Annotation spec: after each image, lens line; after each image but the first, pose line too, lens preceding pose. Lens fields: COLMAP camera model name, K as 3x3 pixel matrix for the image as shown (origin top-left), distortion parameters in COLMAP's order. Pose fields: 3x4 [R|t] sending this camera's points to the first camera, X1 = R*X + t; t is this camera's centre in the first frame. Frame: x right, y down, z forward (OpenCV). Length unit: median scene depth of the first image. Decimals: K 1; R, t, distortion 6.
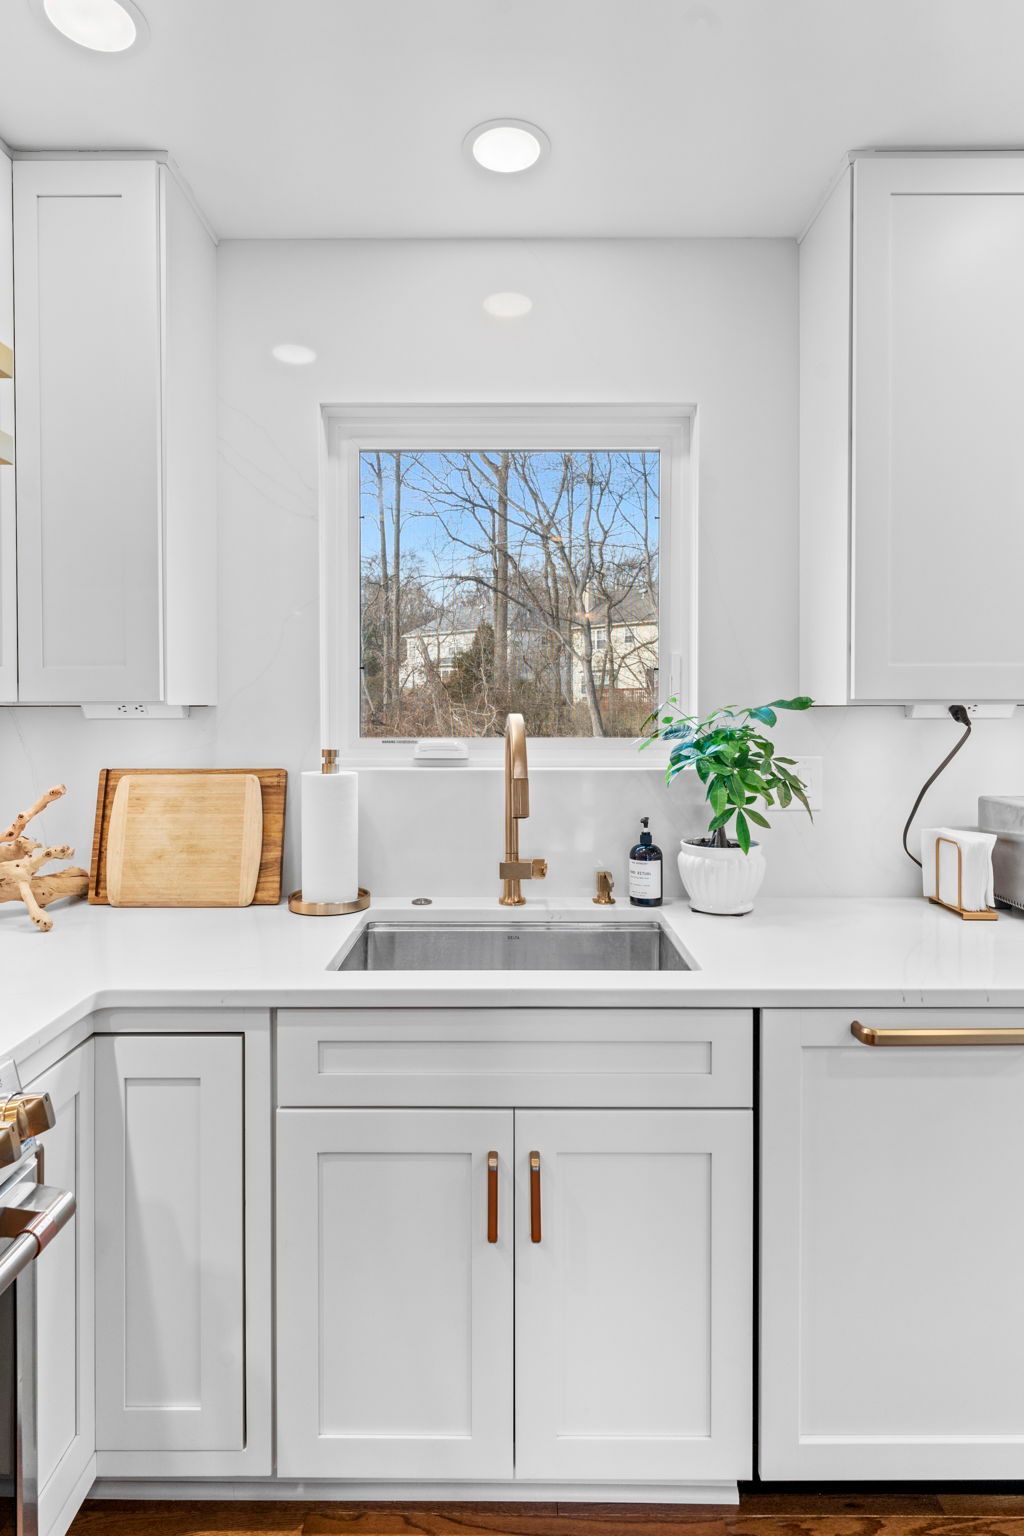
lens RADIAL K [[832.0, 0, 508.6], [0, 832.0, 716.4], [0, 0, 1]] dist [-0.002094, -0.000687]
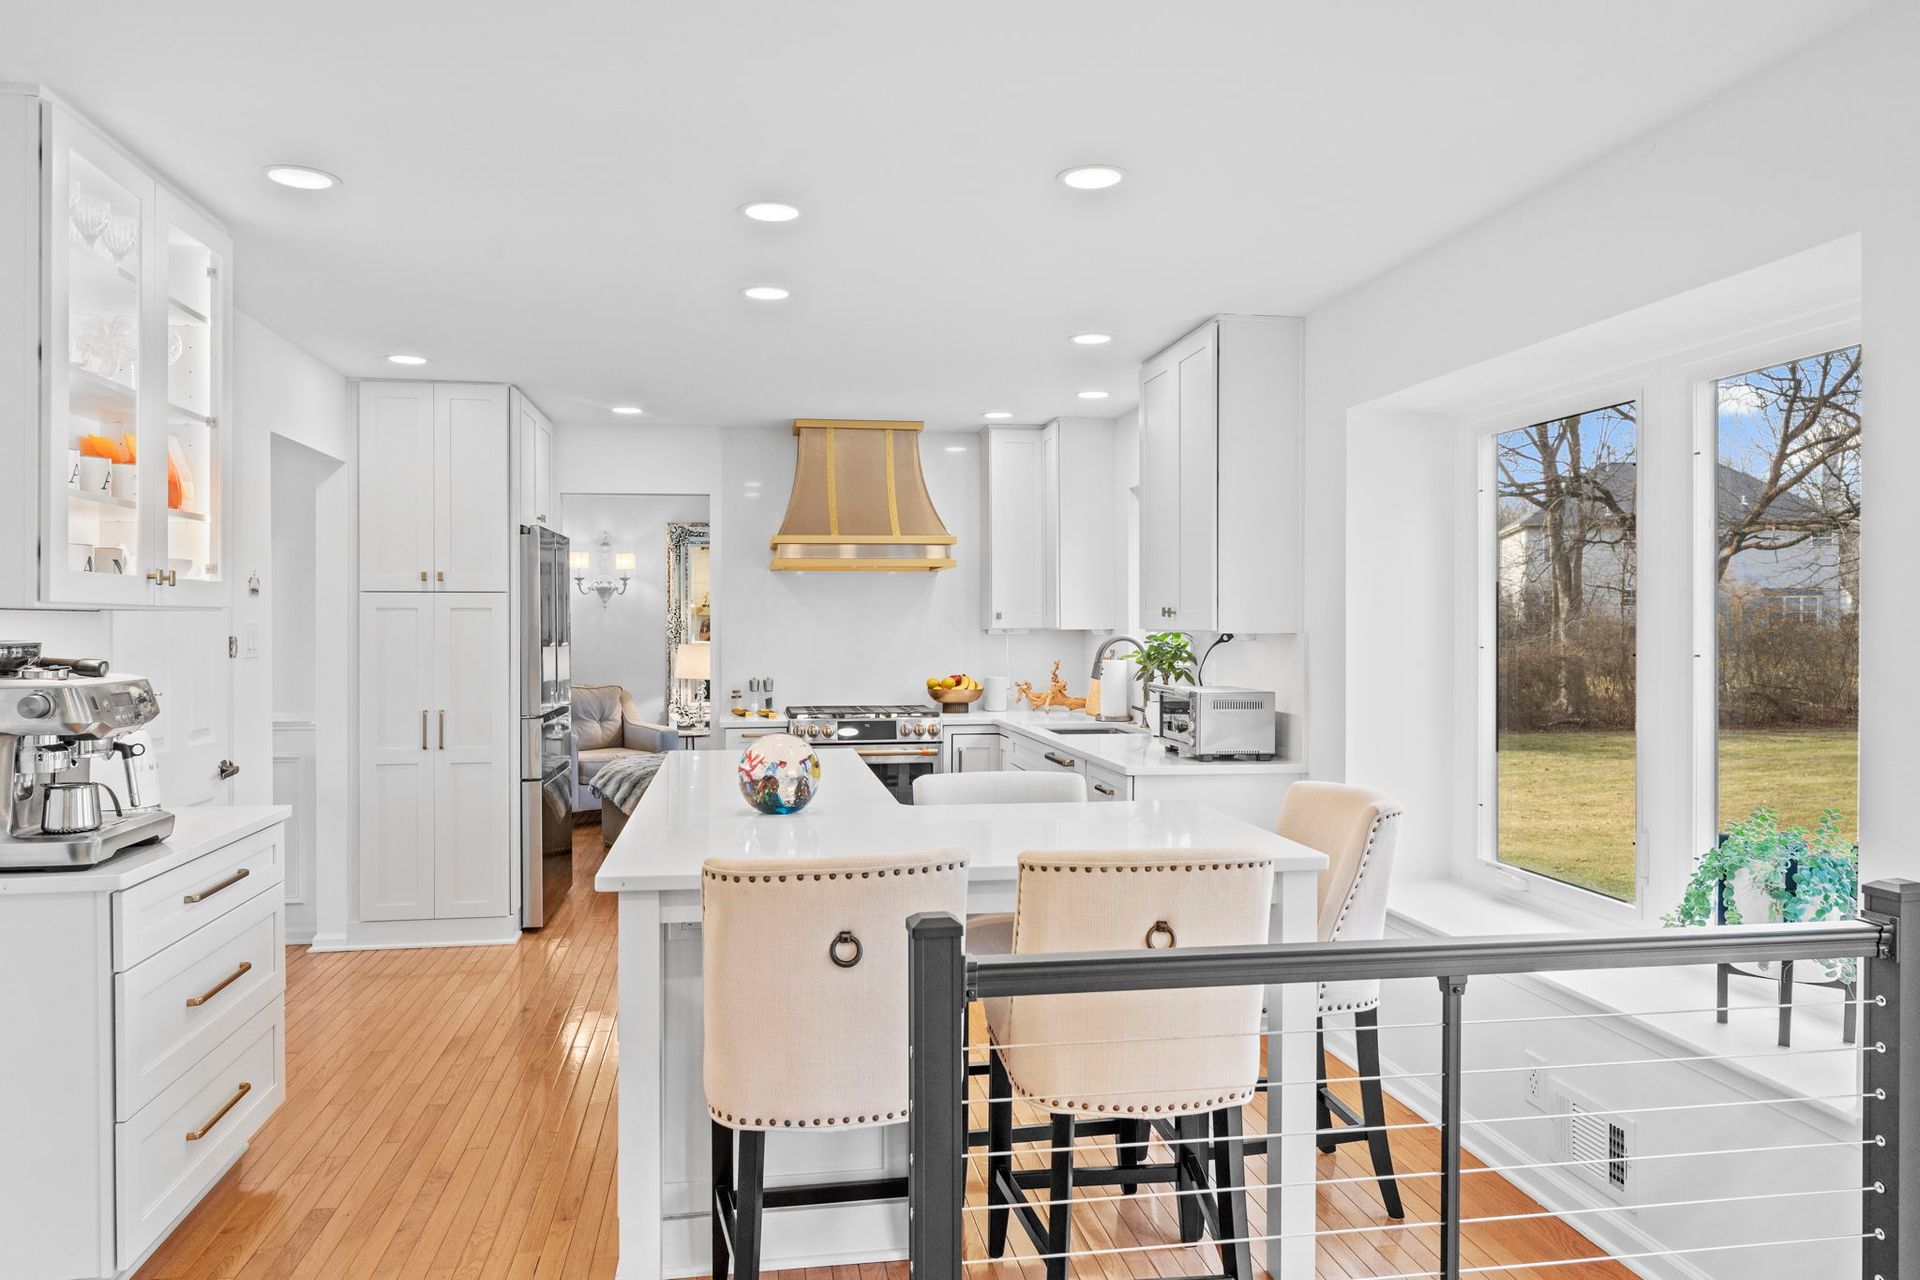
lens RADIAL K [[1273.5, 0, 954.2], [0, 1273.5, 626.2], [0, 0, 1]] dist [-0.003708, 0.004935]
pose [[0.170383, 0.004146, -0.985369, 3.091892], [-0.007866, 0.999965, 0.002847, -0.028732], [0.985347, 0.007265, 0.170409, 0.001574]]
